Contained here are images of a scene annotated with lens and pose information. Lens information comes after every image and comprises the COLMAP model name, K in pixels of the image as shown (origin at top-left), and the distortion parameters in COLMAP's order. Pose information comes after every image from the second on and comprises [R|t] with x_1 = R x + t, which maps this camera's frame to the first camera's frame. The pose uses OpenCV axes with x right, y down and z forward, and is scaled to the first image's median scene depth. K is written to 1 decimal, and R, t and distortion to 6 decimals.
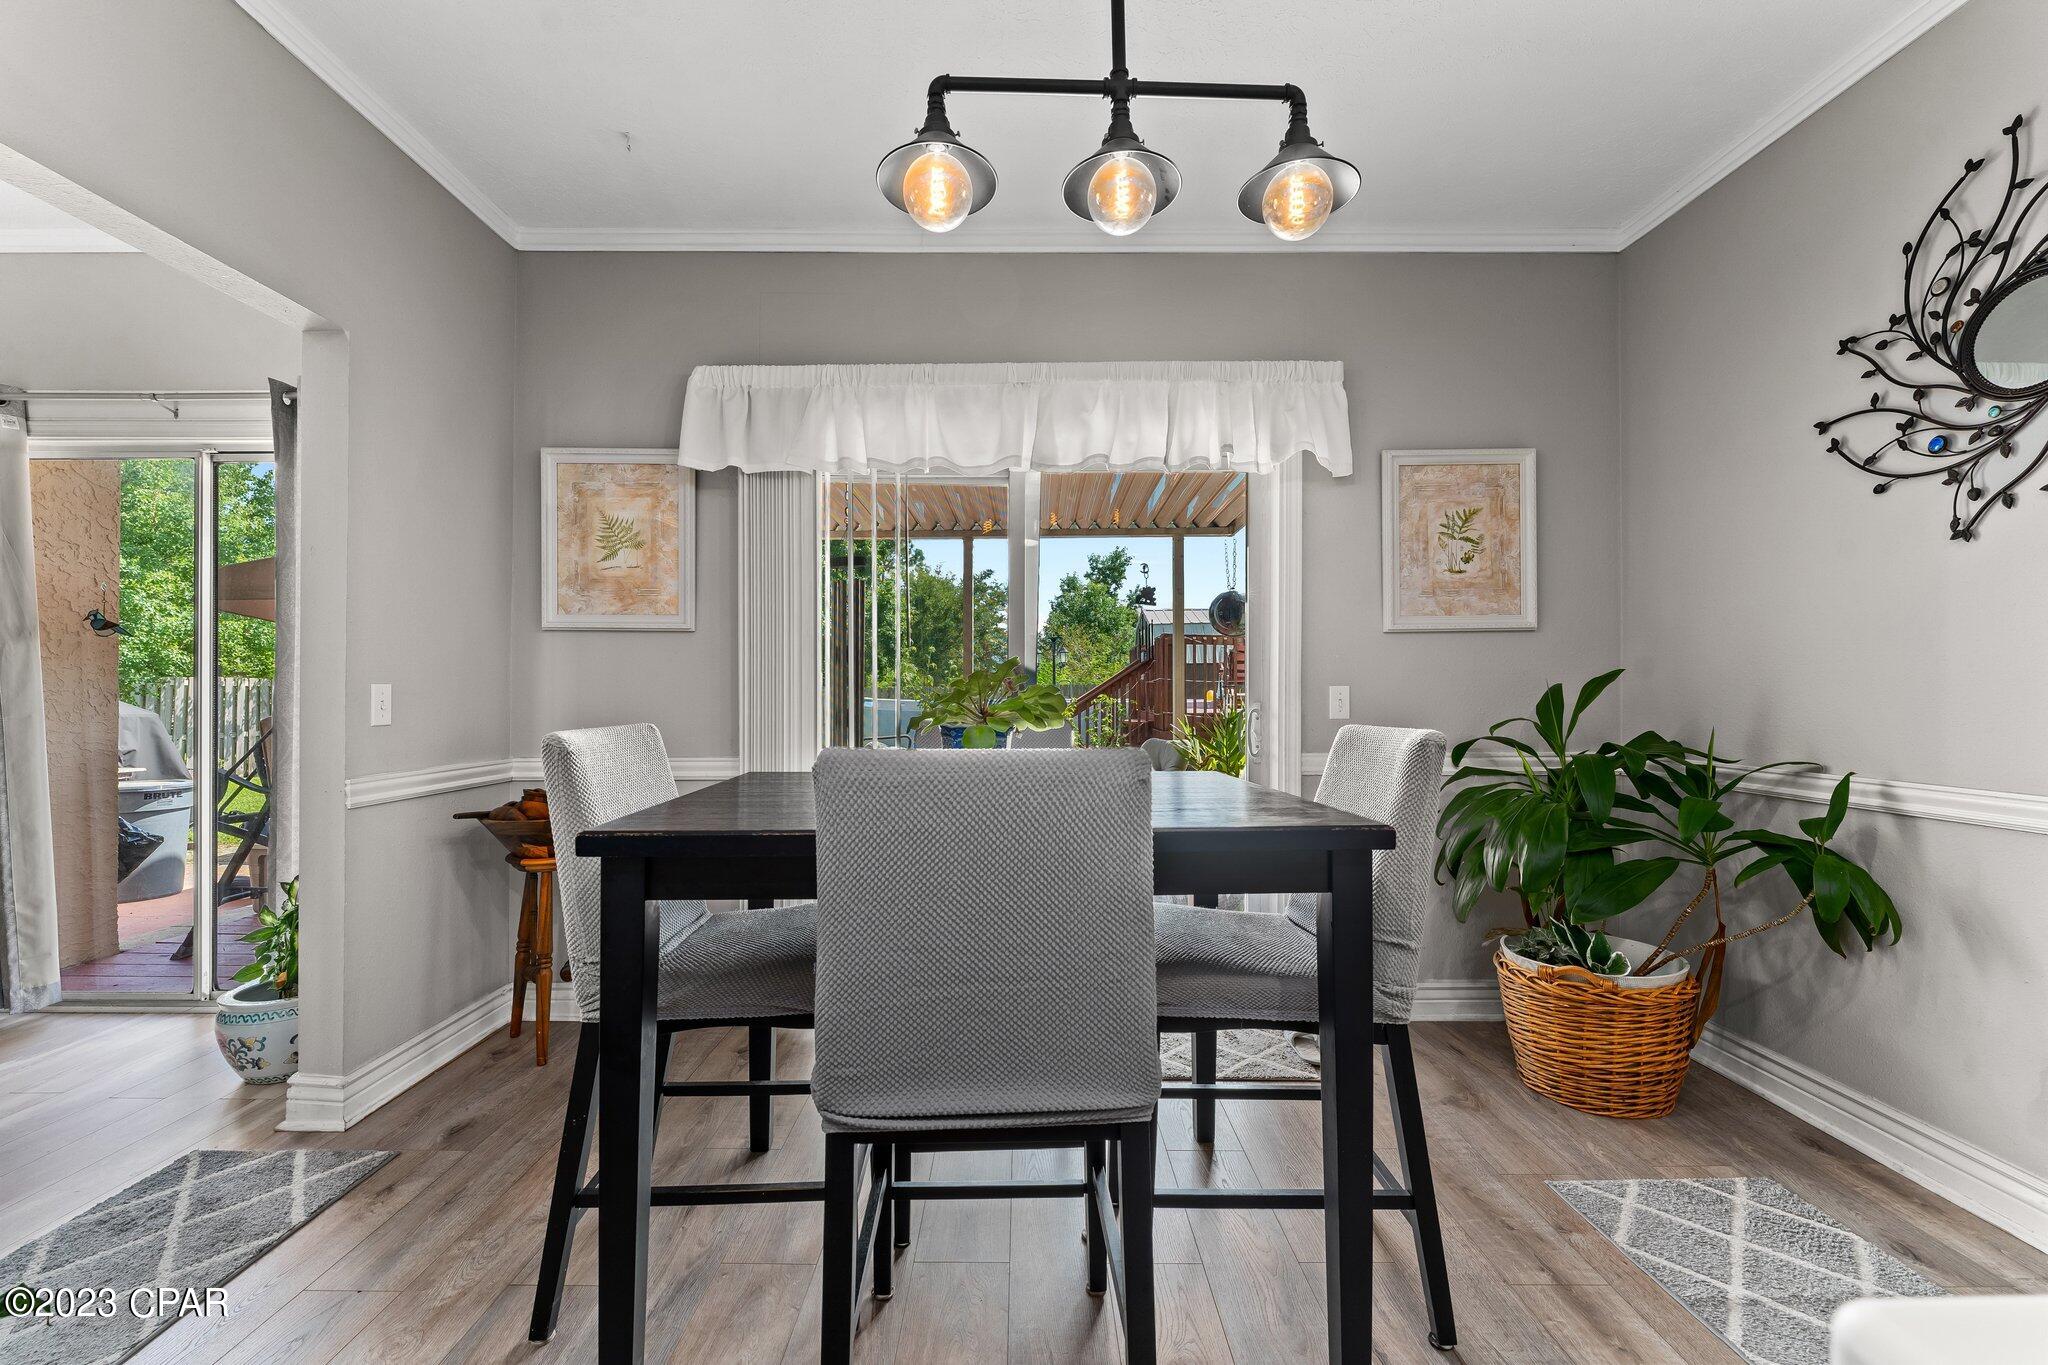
lens RADIAL K [[816.6, 0, 1025.6], [0, 816.6, 688.2], [0, 0, 1]] dist [-0.000308, 0.000123]
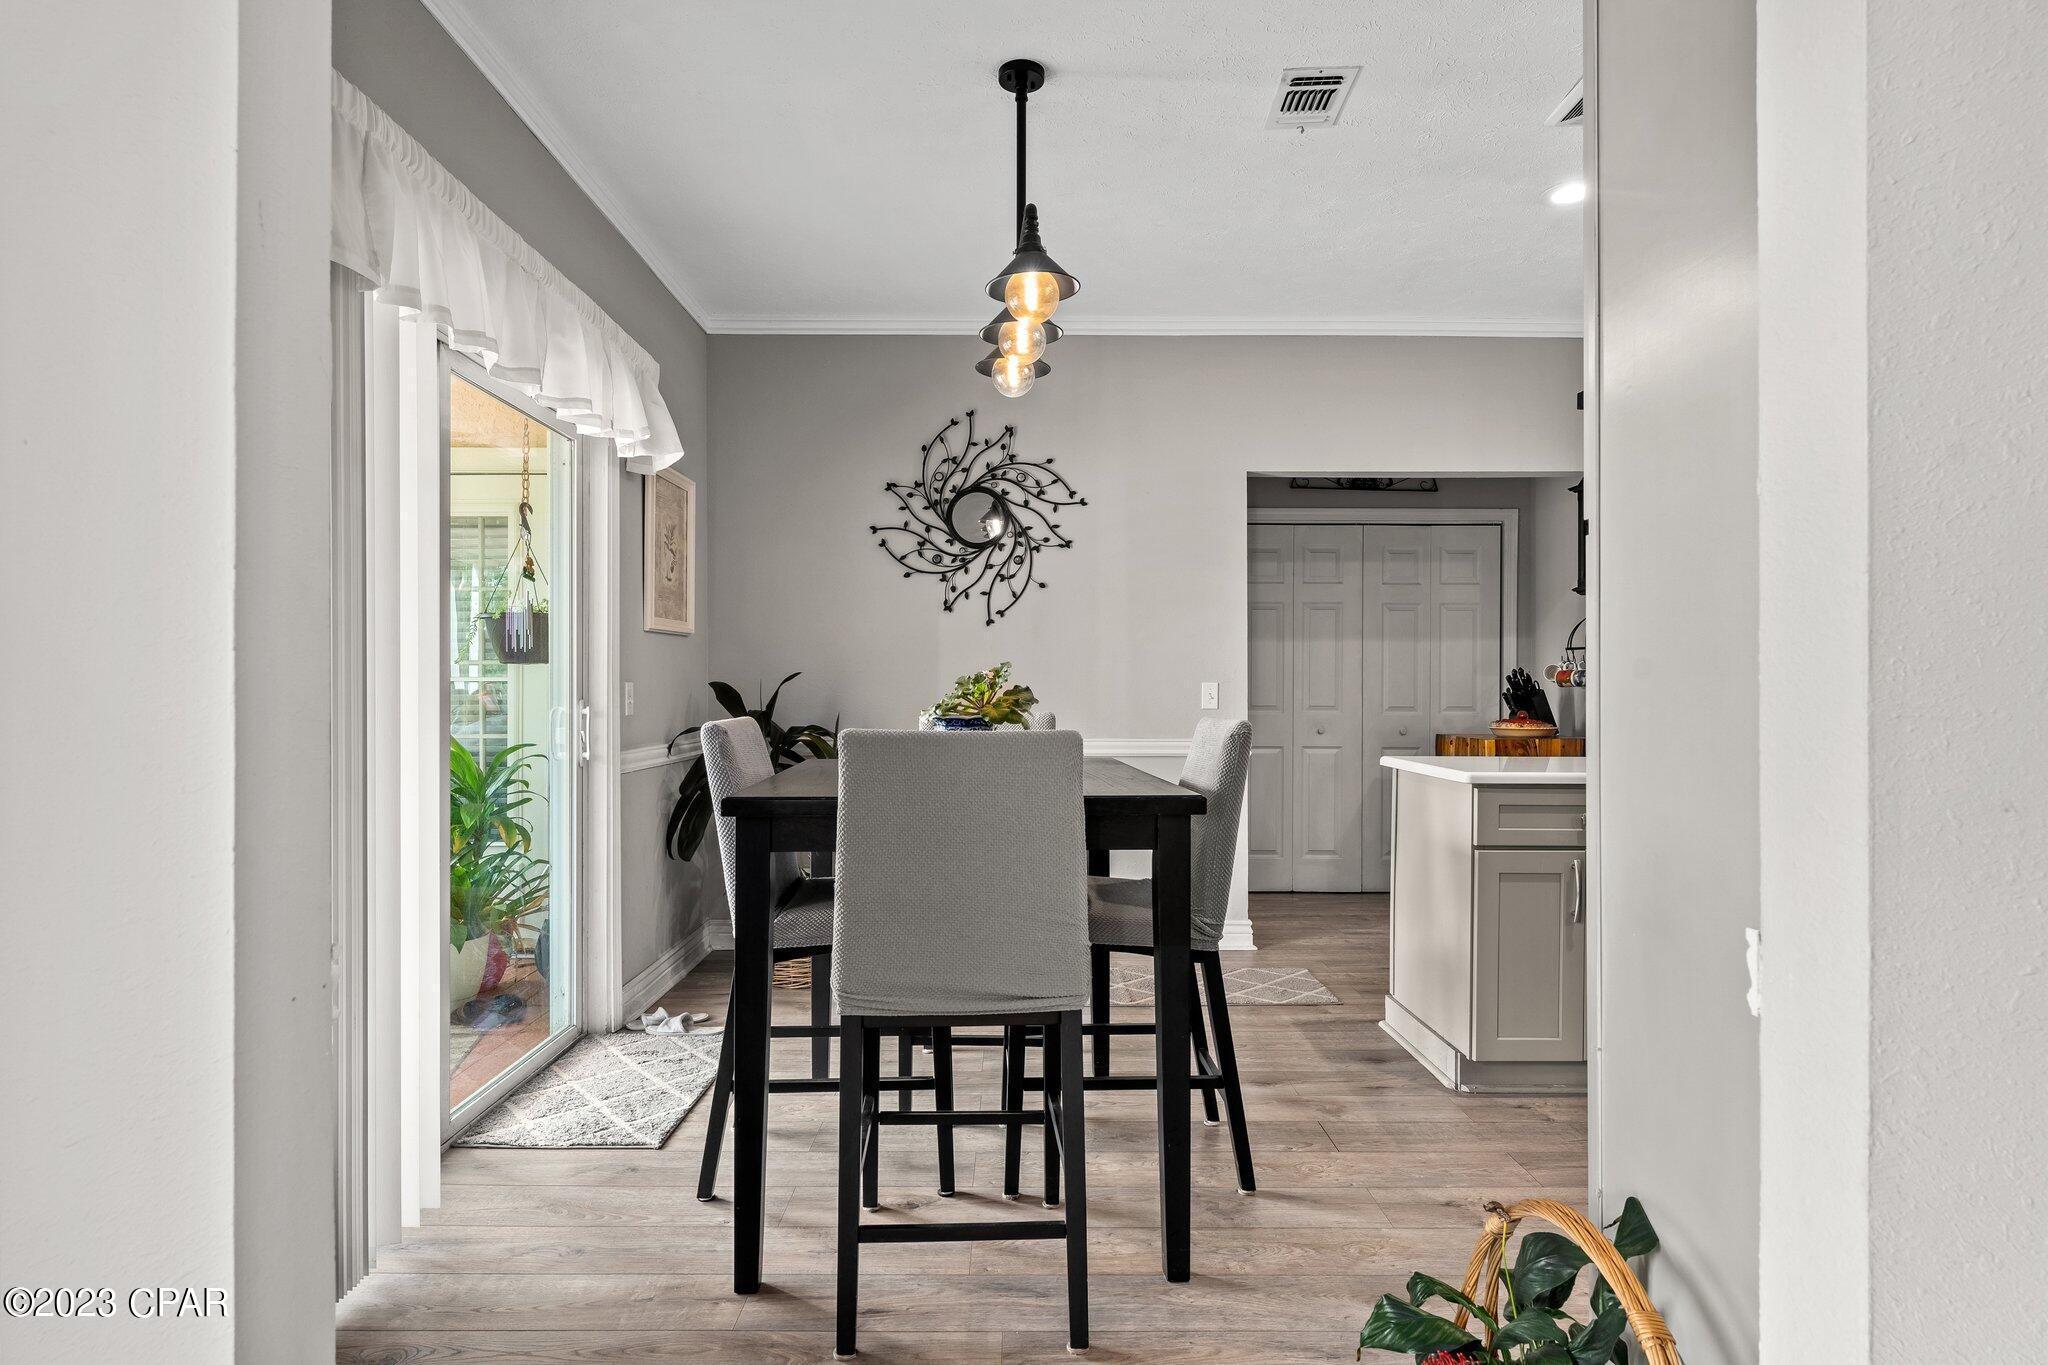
lens RADIAL K [[1110.1, 0, 1018.8], [0, 1110.1, 689.5], [0, 0, 1]] dist [-0.002091, -0.001055]
pose [[0.004772, 0.003424, 0.999983, -1.464332], [-0.003812, 0.999987, -0.003406, 0.012543], [-0.999981, -0.003796, 0.004785, 0.802512]]
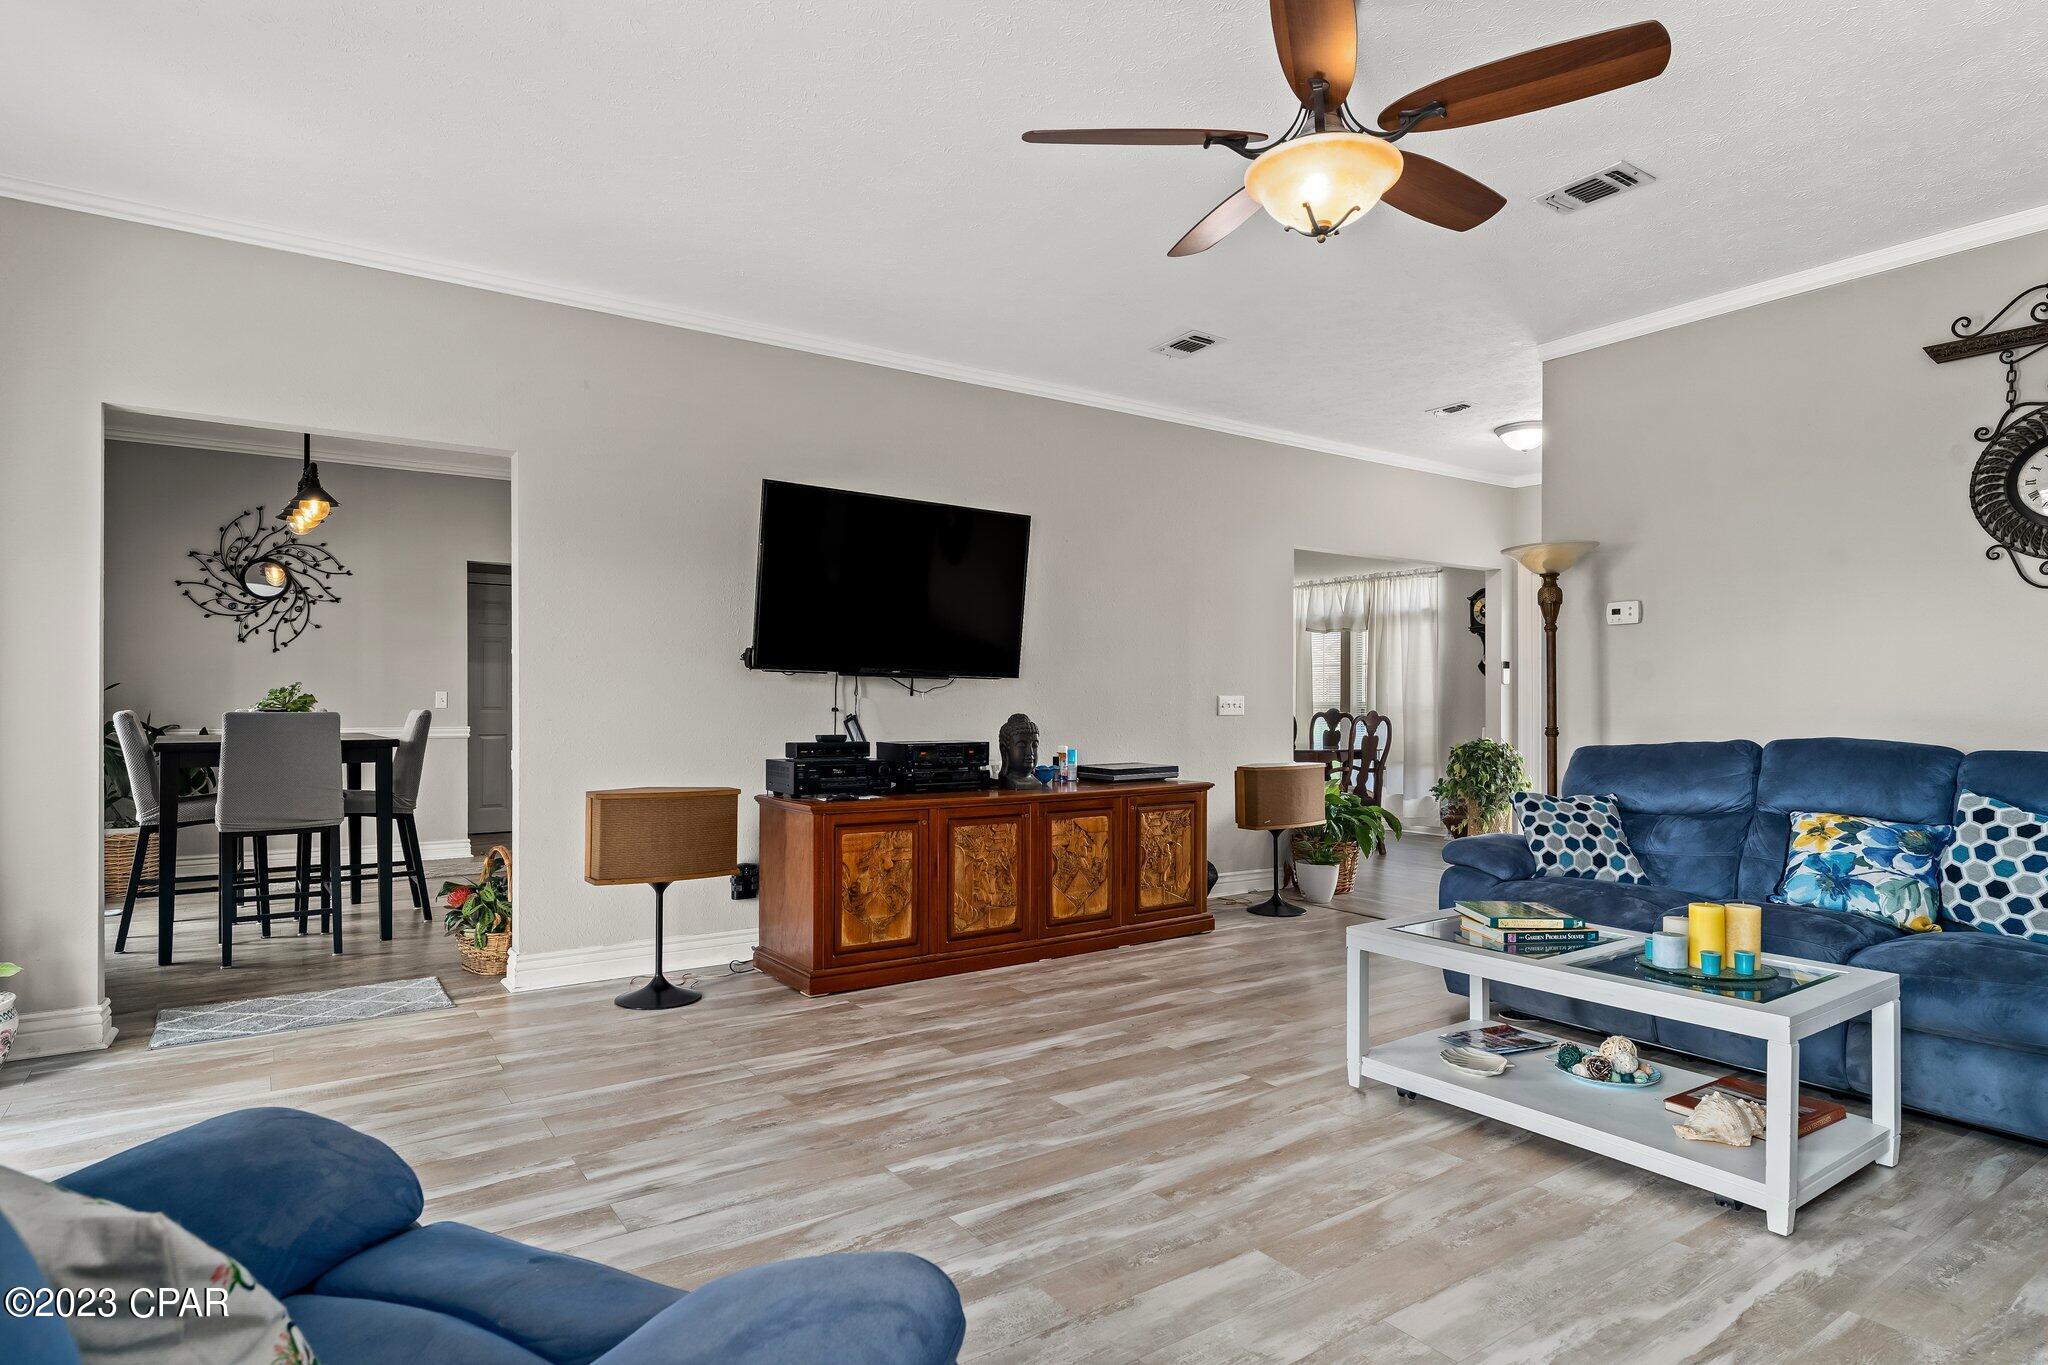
lens RADIAL K [[1110.1, 0, 1017.0], [0, 1110.1, 694.5], [0, 0, 1]] dist [-0.002091, -0.001055]
pose [[-0.551296, 0.002081, 0.834307, -3.496863], [-0.002822, 0.999987, -0.004359, 0.010490], [-0.834305, -0.004757, -0.551283, 0.857440]]
